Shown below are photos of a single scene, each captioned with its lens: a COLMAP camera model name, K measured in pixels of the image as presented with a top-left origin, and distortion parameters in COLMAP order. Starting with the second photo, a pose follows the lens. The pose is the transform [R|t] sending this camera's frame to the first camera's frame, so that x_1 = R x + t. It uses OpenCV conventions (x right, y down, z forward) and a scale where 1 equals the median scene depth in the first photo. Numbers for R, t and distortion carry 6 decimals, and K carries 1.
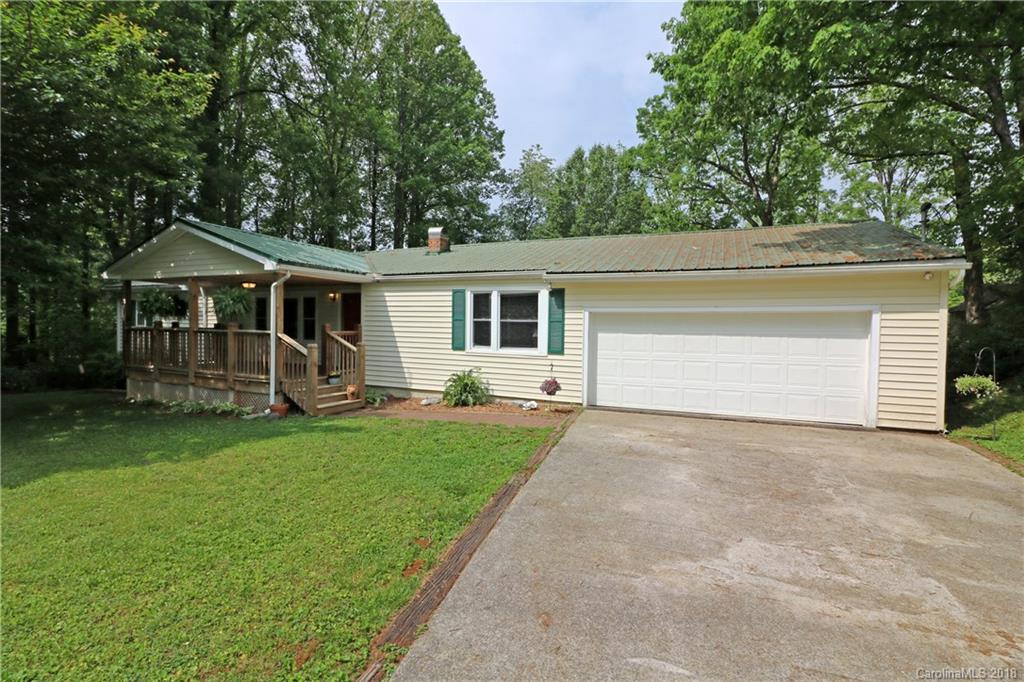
lens RADIAL K [[482.1, 0, 506.1], [0, 482.1, 337.8], [0, 0, 1]] dist [-0.013224, -0.003415]
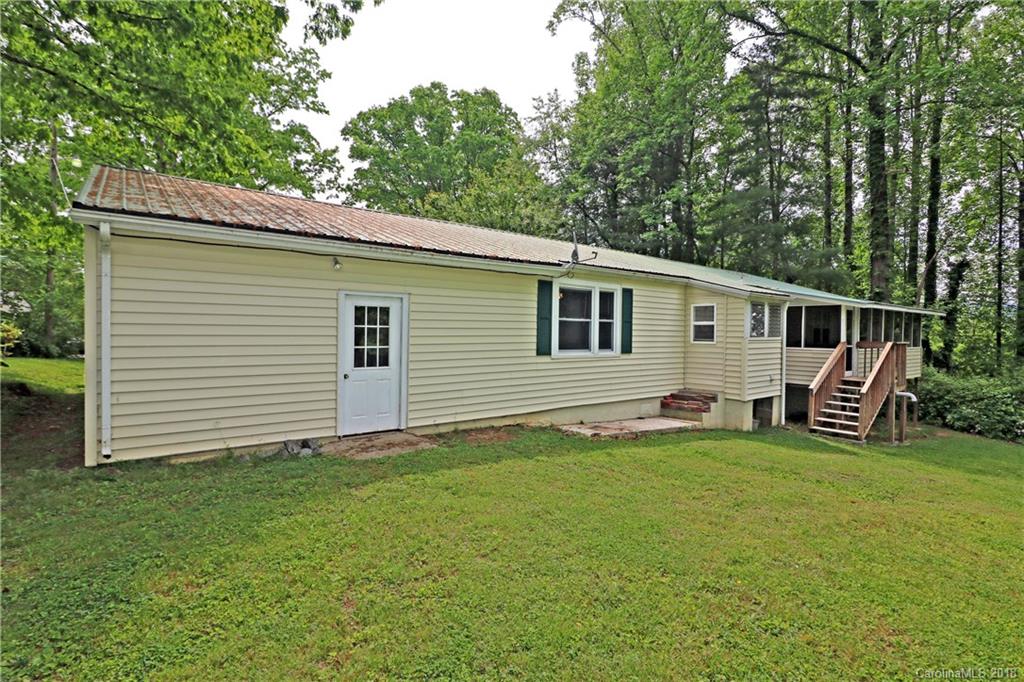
lens RADIAL K [[509.7, 0, 513.3], [0, 509.7, 342.9], [0, 0, 1]] dist [-0.005591, -0.004054]
pose [[0.441545, -0.029567, 0.896752, -0.959214], [0.030077, 0.999383, 0.018141, -0.014727], [-0.896735, 0.018962, 0.442162, 0.741451]]
